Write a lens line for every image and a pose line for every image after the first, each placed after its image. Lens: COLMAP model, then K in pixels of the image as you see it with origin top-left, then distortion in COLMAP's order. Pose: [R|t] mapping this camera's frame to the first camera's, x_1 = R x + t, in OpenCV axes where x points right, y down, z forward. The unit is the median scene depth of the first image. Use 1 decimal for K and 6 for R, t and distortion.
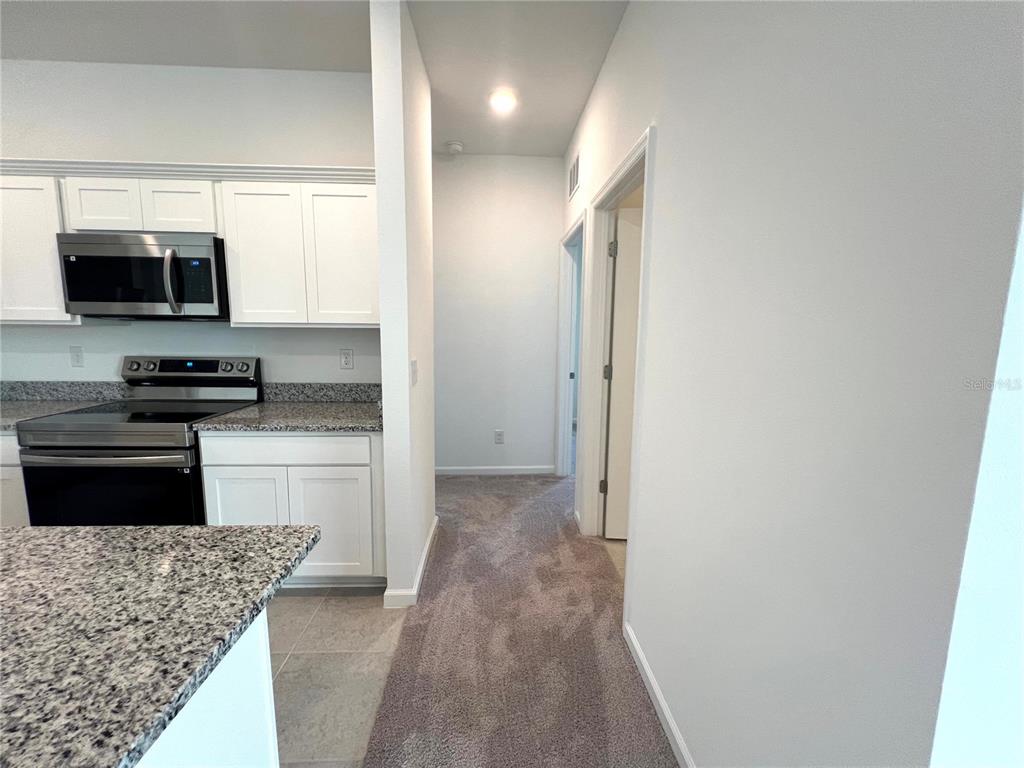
lens RADIAL K [[412.3, 0, 509.9], [0, 412.3, 379.1], [0, 0, 1]] dist [0.000794, 0.000514]
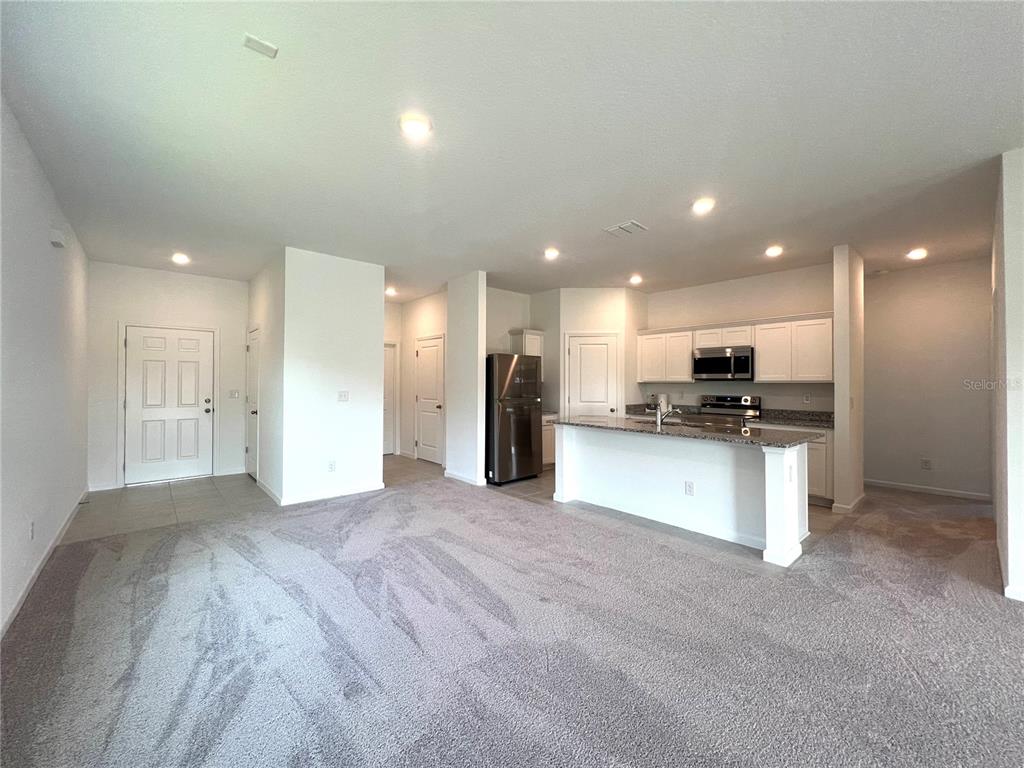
lens RADIAL K [[412.3, 0, 509.9], [0, 412.3, 379.1], [0, 0, 1]] dist [0.000794, 0.000514]
pose [[0.631324, -0.014243, -0.775388, 0.294459], [-0.098025, 0.990347, -0.098004, 0.232926], [0.769299, 0.137880, 0.623834, -1.634007]]
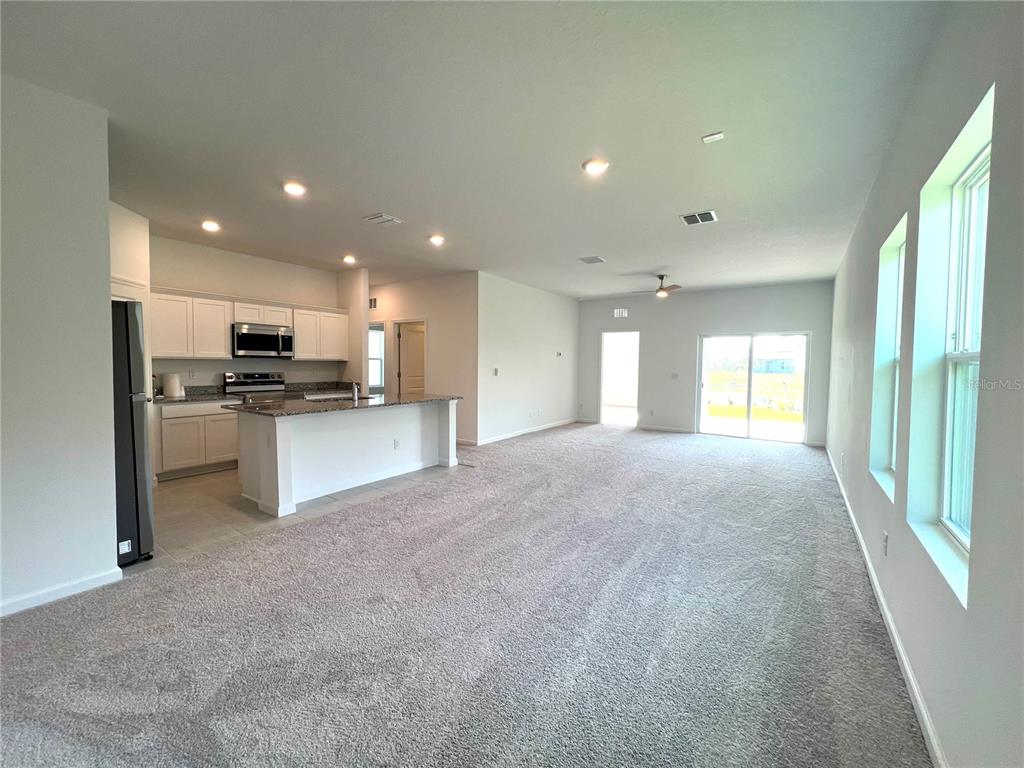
lens RADIAL K [[412.3, 0, 509.9], [0, 412.3, 379.1], [0, 0, 1]] dist [0.000794, 0.000514]
pose [[0.608288, -0.037097, 0.792849, -2.007341], [0.096966, 0.994898, -0.027843, 0.215223], [-0.787771, 0.093816, 0.608782, -1.795427]]
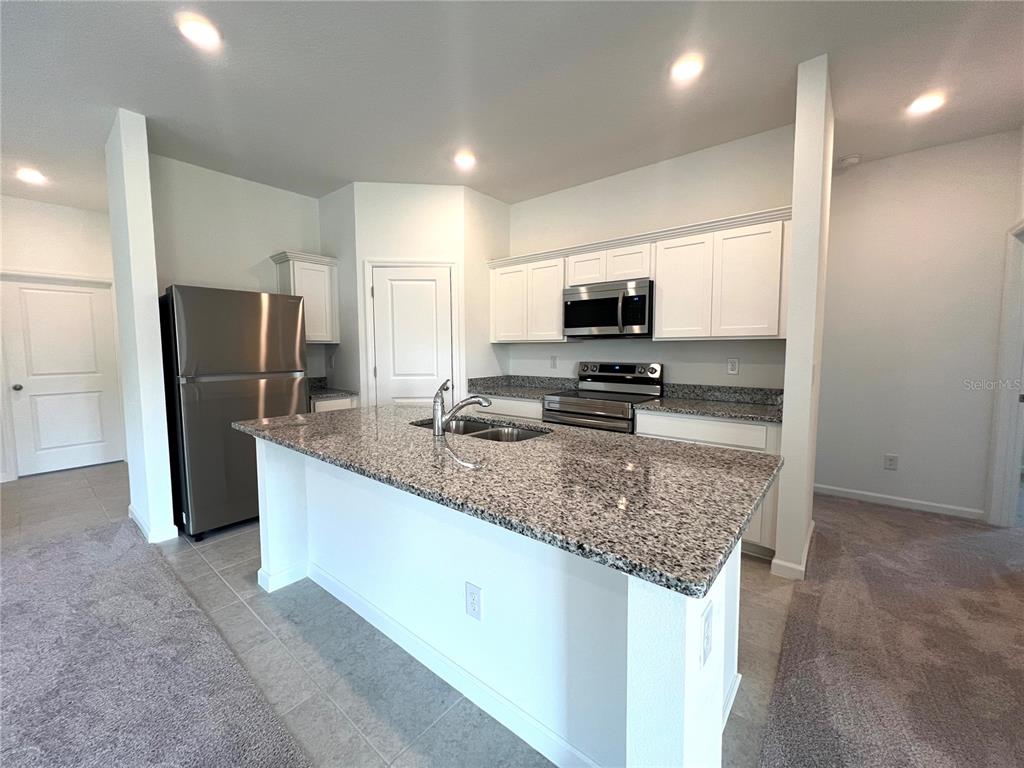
lens RADIAL K [[412.3, 0, 509.9], [0, 412.3, 379.1], [0, 0, 1]] dist [0.000794, 0.000514]
pose [[0.744202, 0.037672, -0.666892, -0.089664], [-0.074567, 0.996853, -0.026900, 0.082644], [0.663780, 0.069747, 0.744669, -0.393228]]
